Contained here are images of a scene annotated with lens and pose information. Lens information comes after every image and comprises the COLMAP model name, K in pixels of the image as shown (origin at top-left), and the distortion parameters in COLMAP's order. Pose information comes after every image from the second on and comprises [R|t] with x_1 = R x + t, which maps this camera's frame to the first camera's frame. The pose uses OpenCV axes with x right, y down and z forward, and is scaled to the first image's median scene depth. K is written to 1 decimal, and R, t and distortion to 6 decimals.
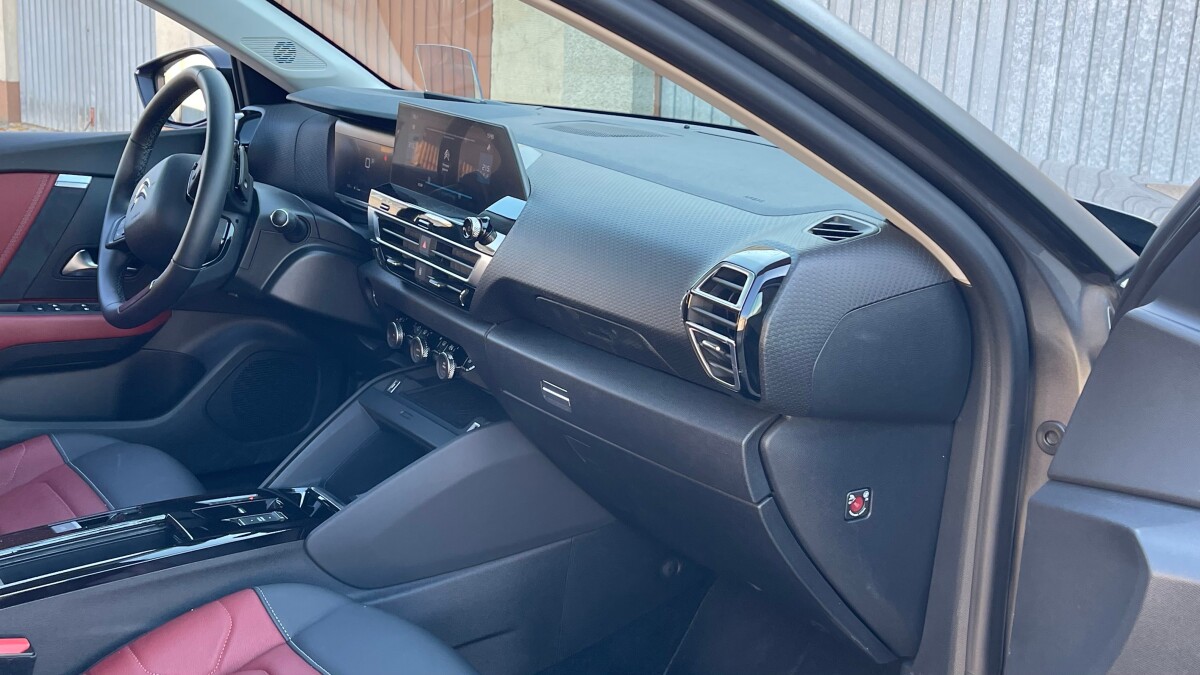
lens RADIAL K [[1468.7, 0, 600.0], [0, 1468.7, 337.5], [0, 0, 1]] dist [0.003803, -0.040925]
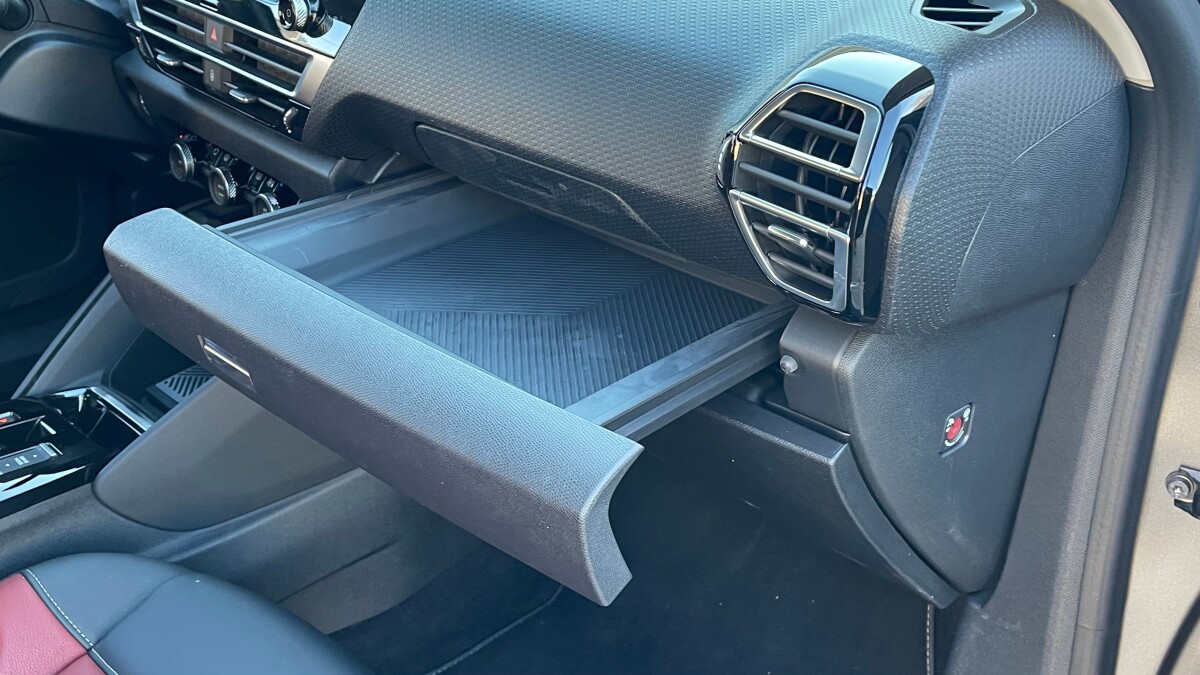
lens RADIAL K [[1306.4, 0, 598.6], [0, 1306.4, 368.0], [0, 0, 1]] dist [0.014651, -0.043325]
pose [[0.981584, -0.097460, 0.164300, -0.064700], [0.055426, 0.968370, 0.243286, -0.055118], [-0.182813, -0.229700, 0.955938, 0.392484]]
